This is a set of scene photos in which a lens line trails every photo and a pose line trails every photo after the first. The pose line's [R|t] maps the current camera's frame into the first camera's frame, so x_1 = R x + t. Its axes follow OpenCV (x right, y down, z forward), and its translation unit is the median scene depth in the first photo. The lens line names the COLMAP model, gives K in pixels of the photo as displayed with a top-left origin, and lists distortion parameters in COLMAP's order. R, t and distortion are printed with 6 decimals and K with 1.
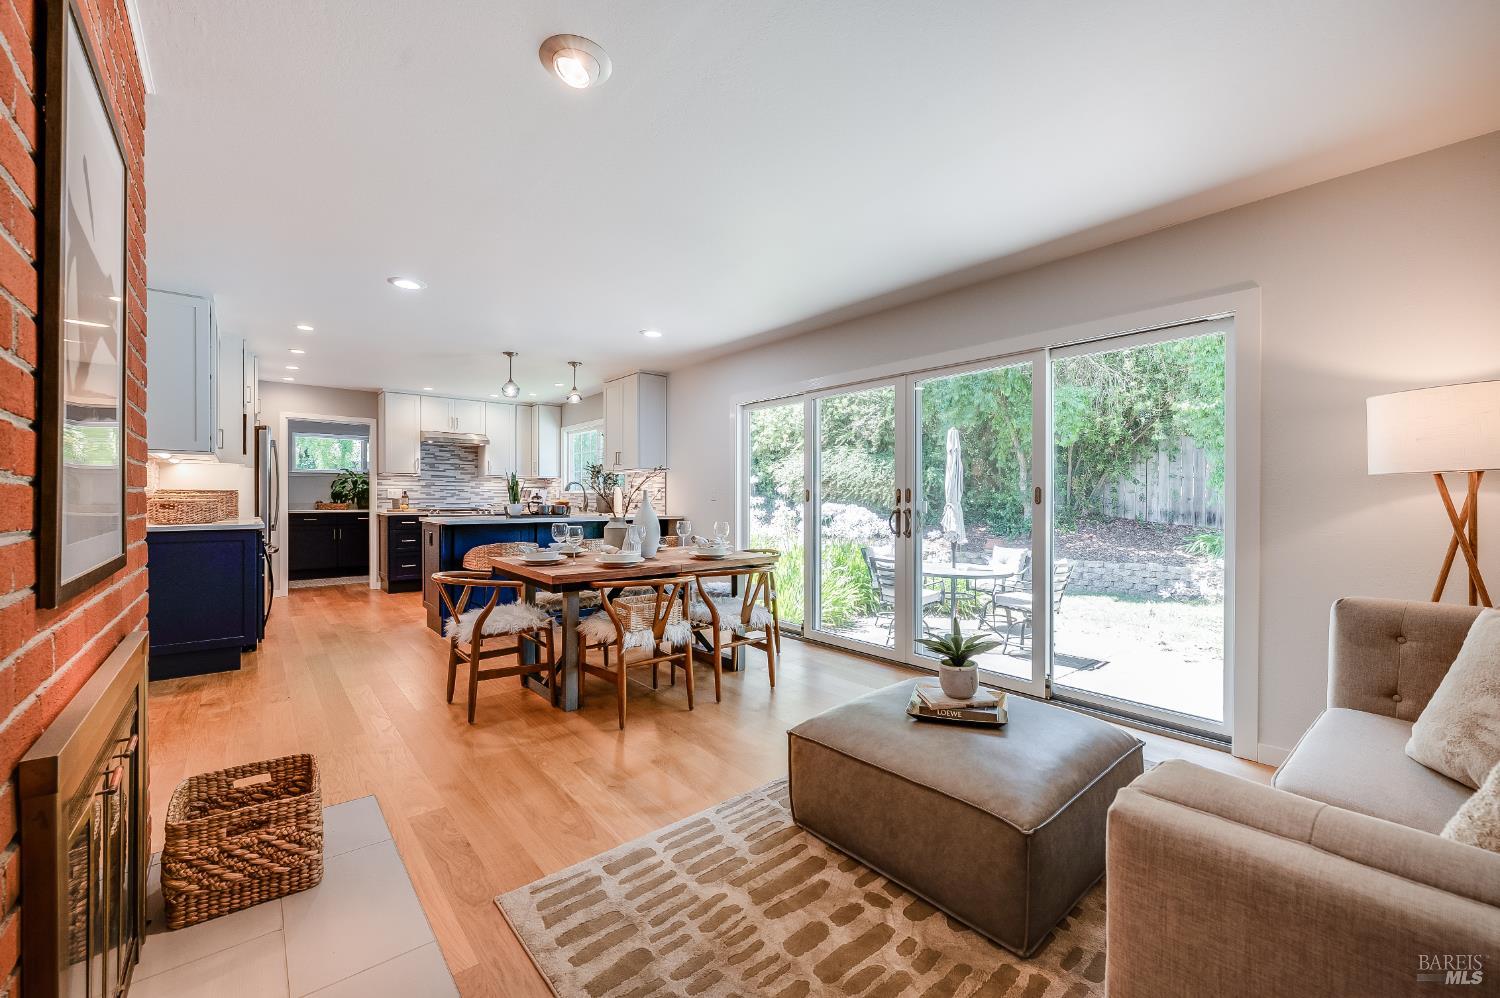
lens RADIAL K [[594.0, 0, 750.0], [0, 594.0, 499.0], [0, 0, 1]] dist [-0.001963, -0.000084]
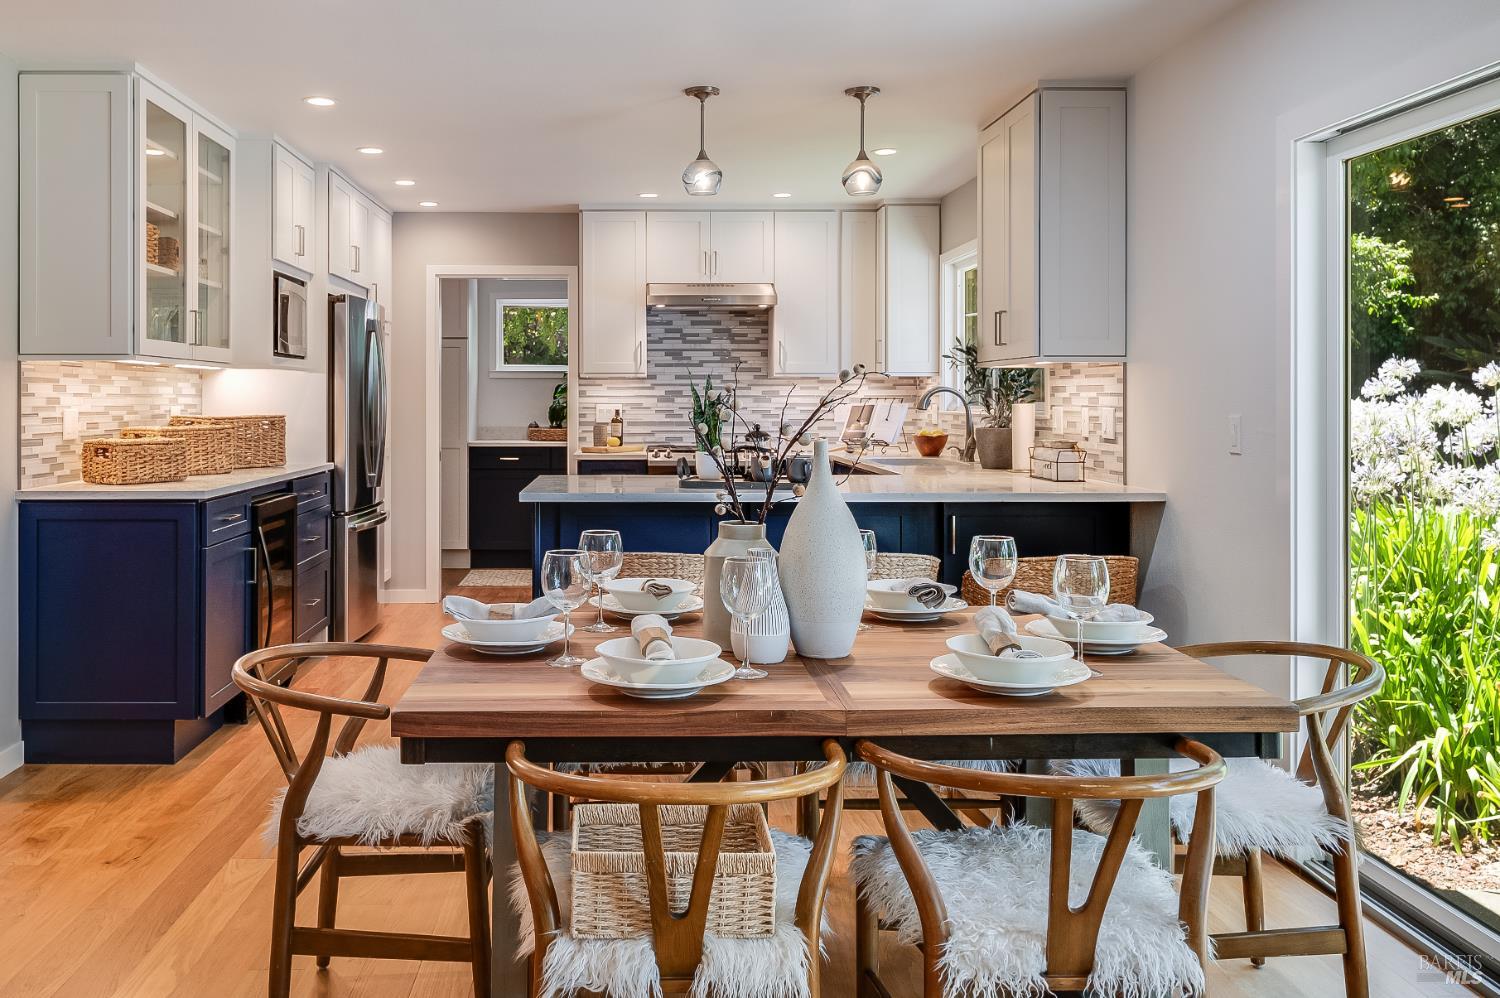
lens RADIAL K [[1257.9, 0, 648.4], [0, 1257.9, 398.0], [0, 0, 1]] dist [0.004774, -0.001712]
pose [[0.773354, -0.002245, -0.633971, 0.093399], [-0.000068, 0.999993, -0.003624, -0.018549], [0.633975, 0.002846, 0.773348, 0.212163]]
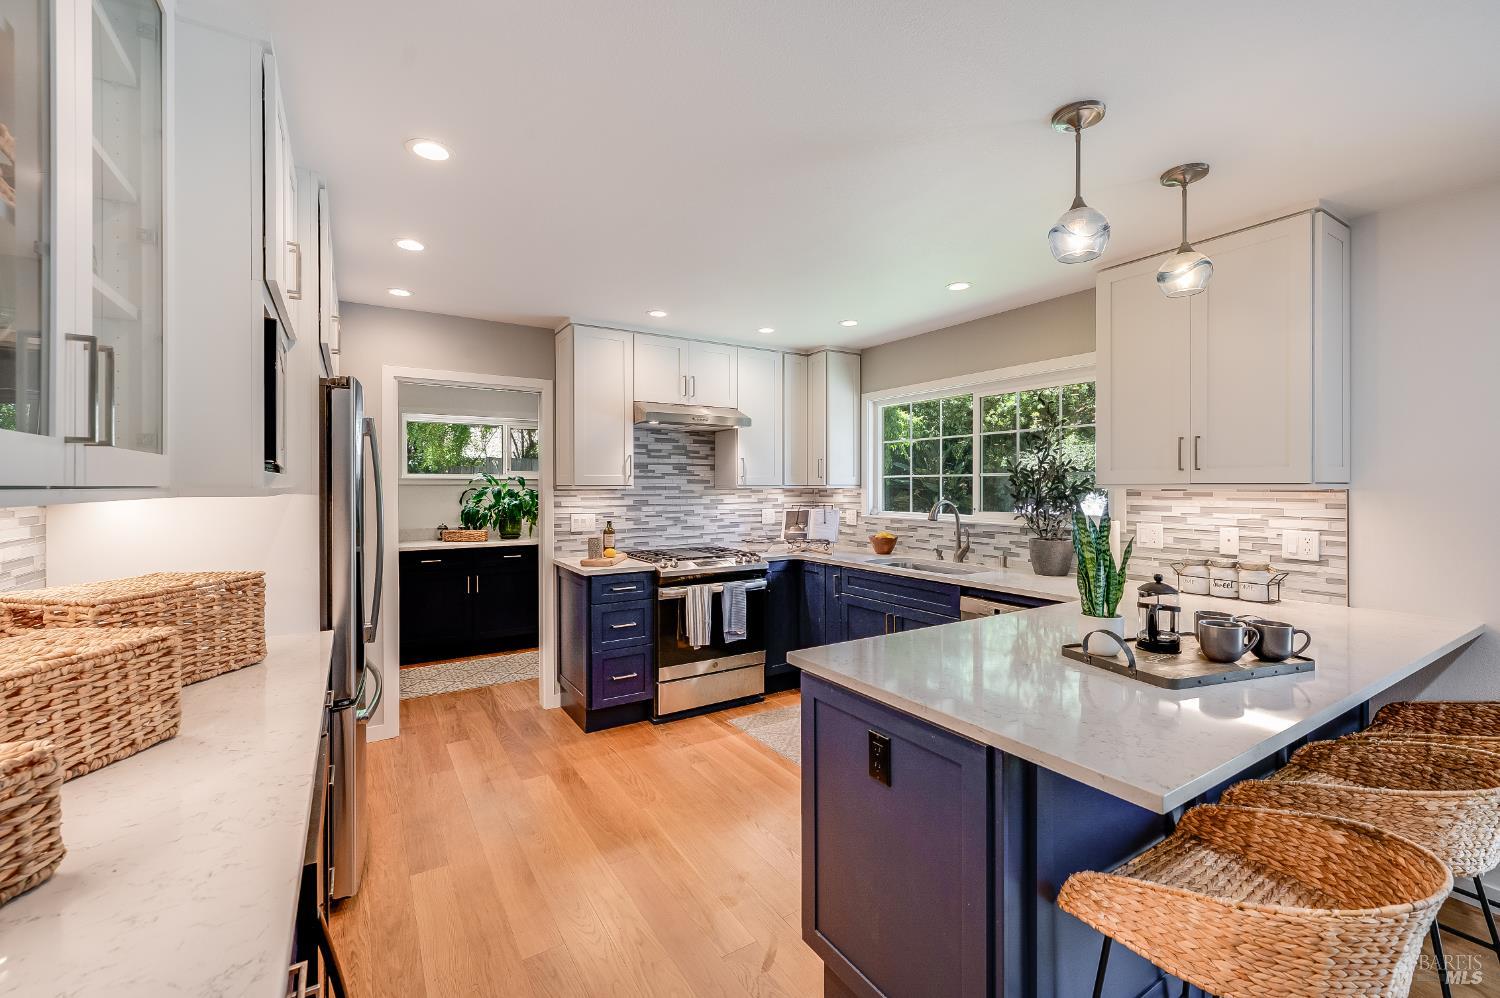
lens RADIAL K [[627.7, 0, 747.7], [0, 627.7, 490.0], [0, 0, 1]] dist [0.001055, -0.000239]
pose [[0.989739, -0.001722, -0.142879, -0.380631], [0.002277, 0.999990, 0.003725, -0.040238], [0.142871, -0.004012, 0.989733, 0.479922]]
